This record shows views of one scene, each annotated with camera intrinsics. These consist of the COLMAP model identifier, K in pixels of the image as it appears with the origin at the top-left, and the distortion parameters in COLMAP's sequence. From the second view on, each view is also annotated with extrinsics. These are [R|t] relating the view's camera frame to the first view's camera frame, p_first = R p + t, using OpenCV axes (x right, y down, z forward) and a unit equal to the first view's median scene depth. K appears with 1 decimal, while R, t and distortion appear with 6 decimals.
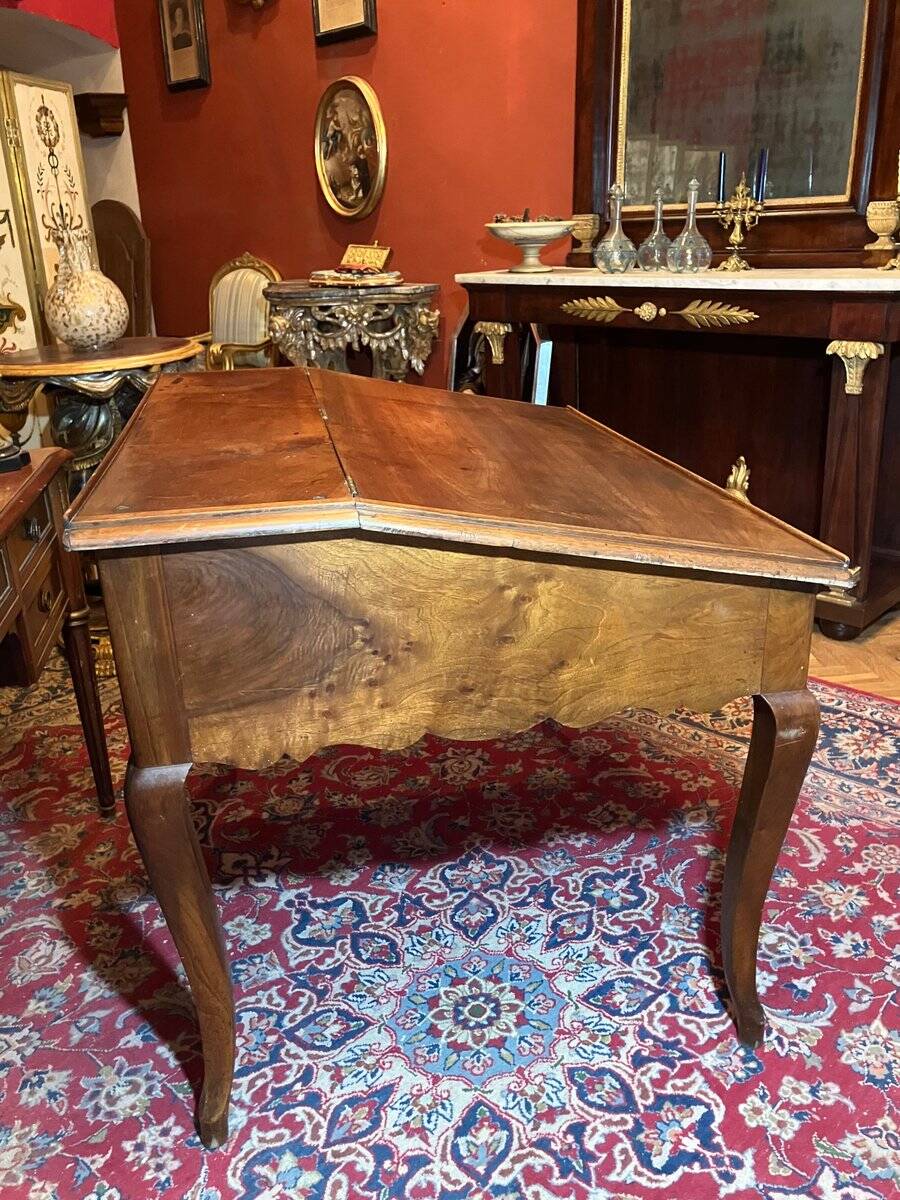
lens RADIAL K [[1006.5, 0, 454.3], [0, 1006.5, 603.4], [0, 0, 1]] dist [-0.001995, 0.013884]
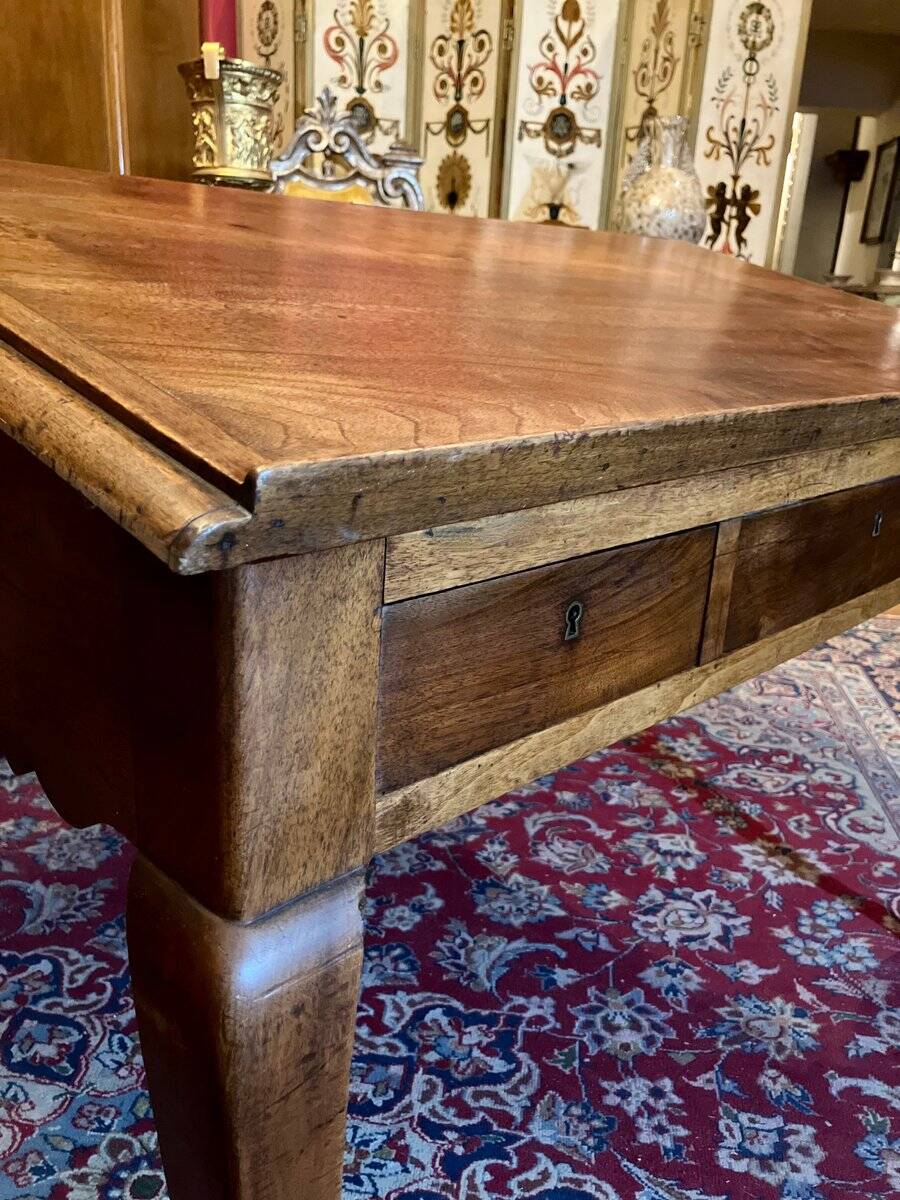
lens RADIAL K [[1010.7, 0, 457.5], [0, 1010.7, 594.1], [0, 0, 1]] dist [-0.045826, 0.085384]
pose [[0.576209, 0.312232, -0.755311, 0.405749], [-0.361986, 0.926061, 0.106667, -0.040198], [0.732769, 0.211949, 0.646628, 0.593306]]
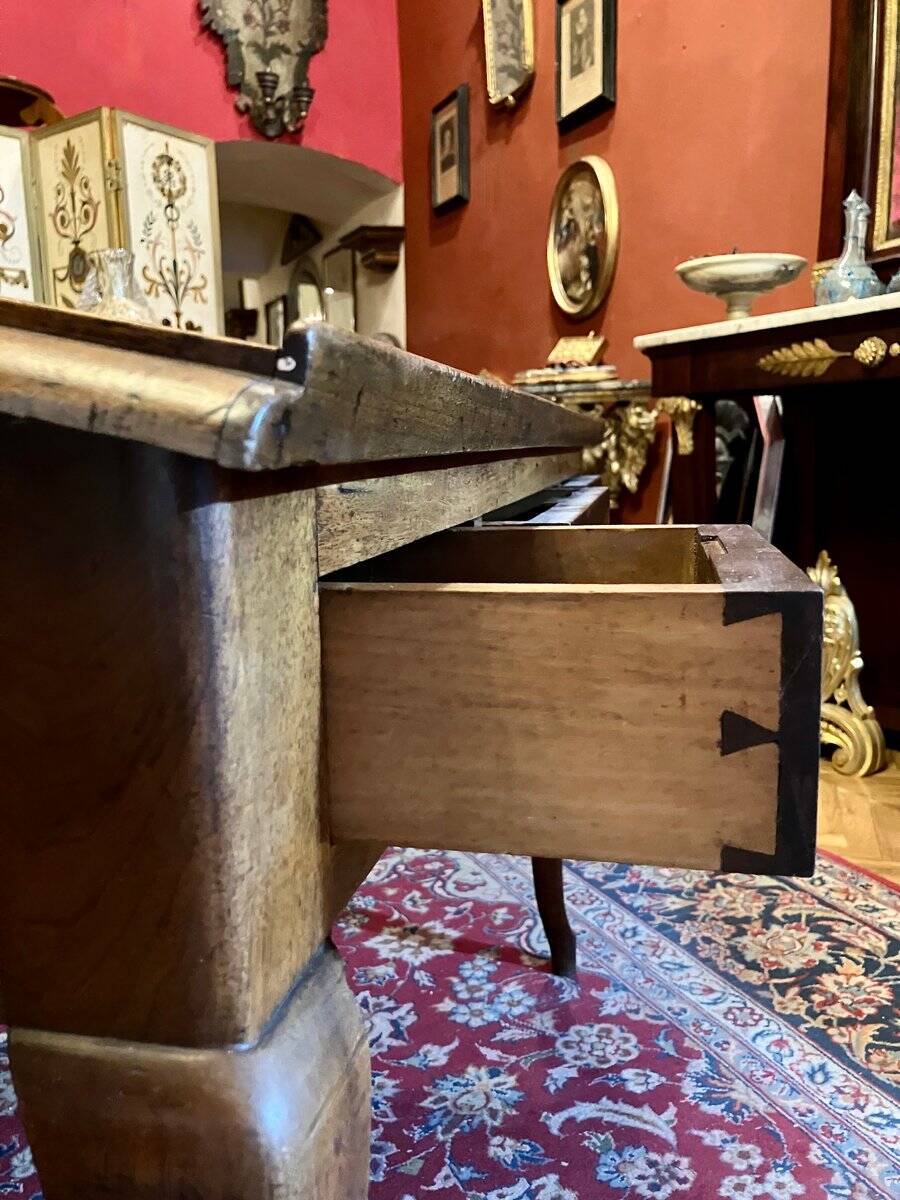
lens RADIAL K [[1006.5, 0, 454.3], [0, 1006.5, 603.4], [0, 0, 1]] dist [-0.001995, 0.013884]
pose [[0.923841, 0.071708, -0.375999, 0.322291], [-0.143116, 0.975762, -0.165549, 0.018326], [0.355014, 0.206753, 0.911712, 0.573295]]
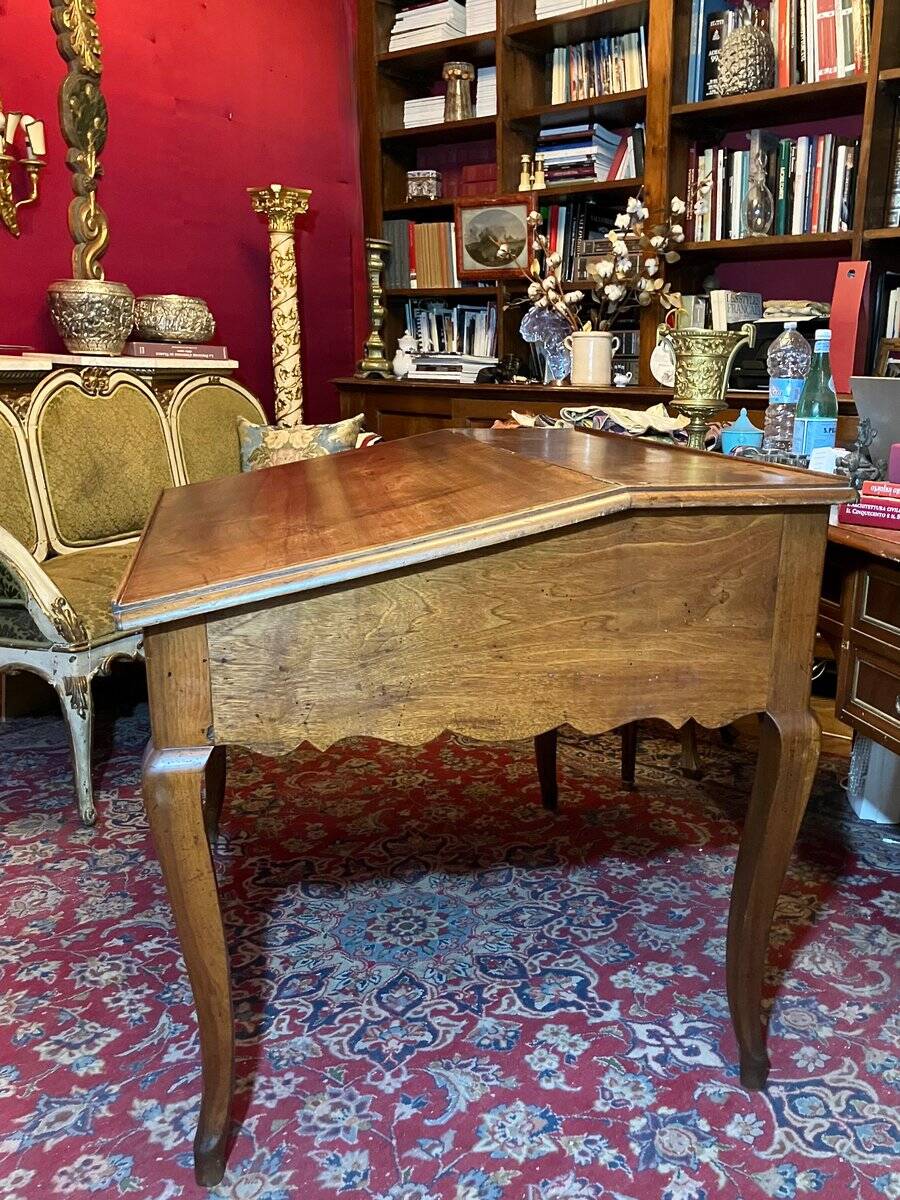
lens RADIAL K [[1076.5, 0, 510.5], [0, 1076.5, 708.8], [0, 0, 1]] dist [0.005371, -0.013676]
pose [[-0.998510, 0.028528, -0.046509, -0.042313], [-0.006671, 0.782196, 0.622997, -0.521250], [0.054152, 0.622379, -0.780840, 1.613132]]
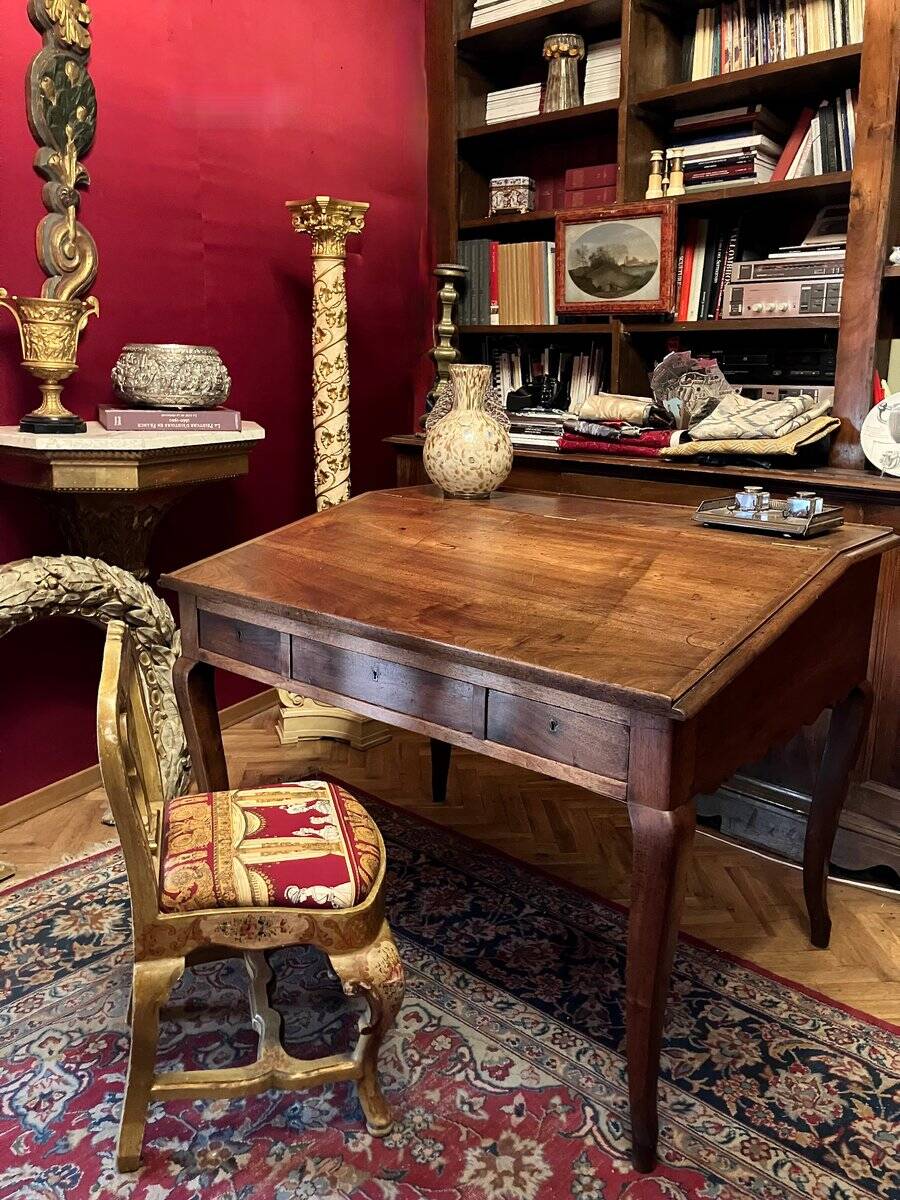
lens RADIAL K [[985.6, 0, 456.0], [0, 985.6, 614.8], [0, 0, 1]] dist [0.007075, 0.003027]
pose [[-0.999441, 0.010524, 0.031718, 0.059060], [0.026737, 0.821192, 0.570025, -0.311050], [-0.020048, 0.570555, -0.821015, 0.793639]]
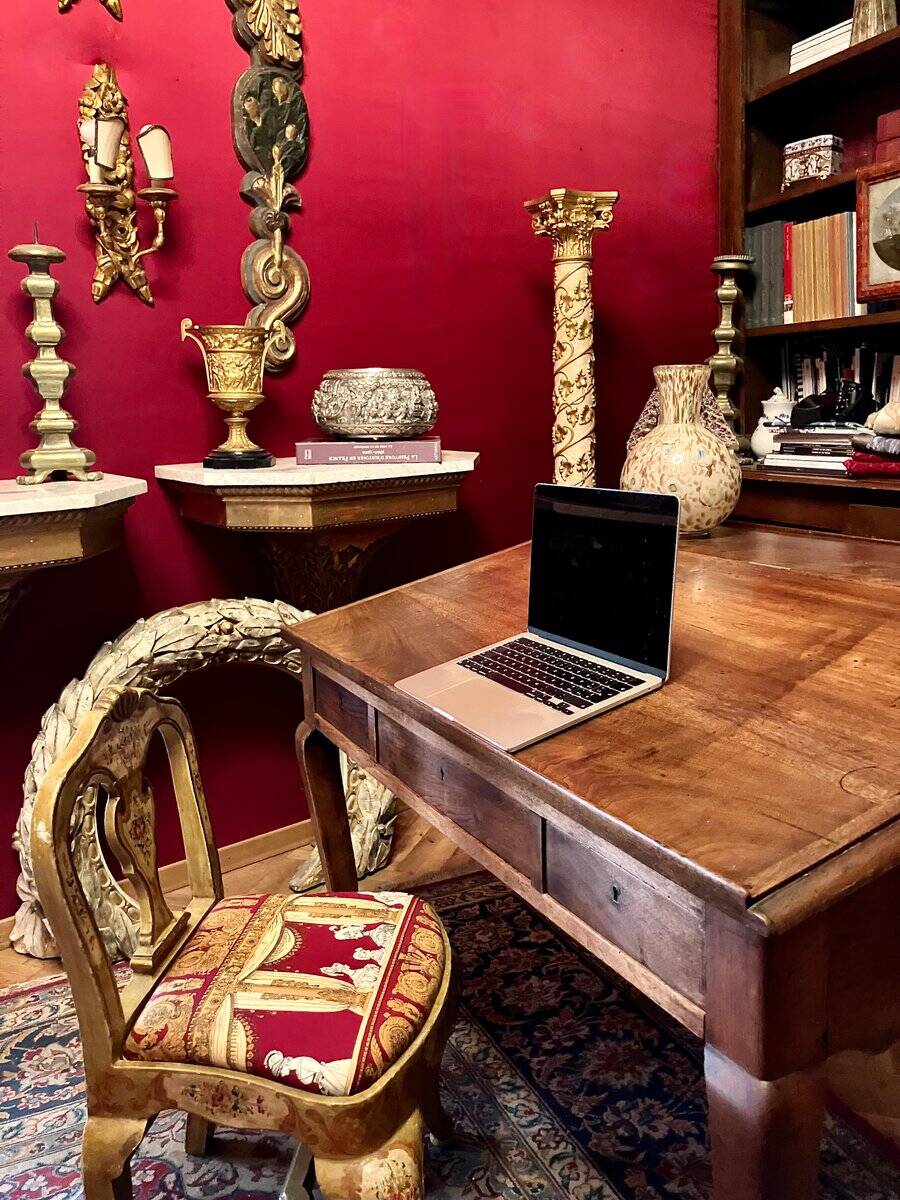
lens RADIAL K [[985.6, 0, 456.0], [0, 985.6, 614.8], [0, 0, 1]] dist [0.007075, 0.003027]
pose [[-0.908734, -0.019868, 0.416903, -0.133159], [0.206753, 0.846273, 0.490994, -0.169483], [-0.362569, 0.532379, -0.764929, 0.529870]]
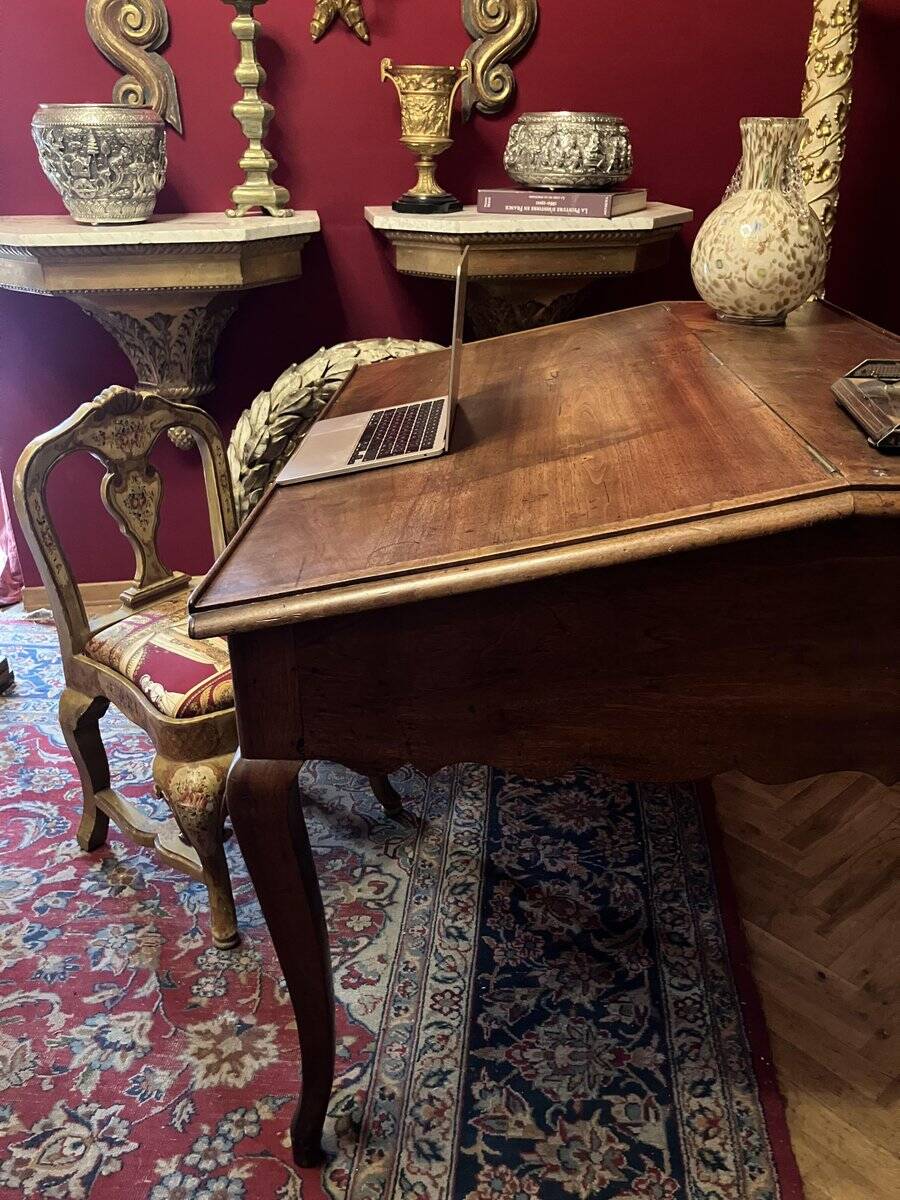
lens RADIAL K [[985.6, 0, 456.0], [0, 985.6, 614.8], [0, 0, 1]] dist [0.007075, 0.003027]
pose [[-0.584933, -0.309236, 0.749818, -0.540485], [0.308356, 0.770266, 0.558217, -0.081270], [-0.750180, 0.557730, -0.355199, 0.314741]]
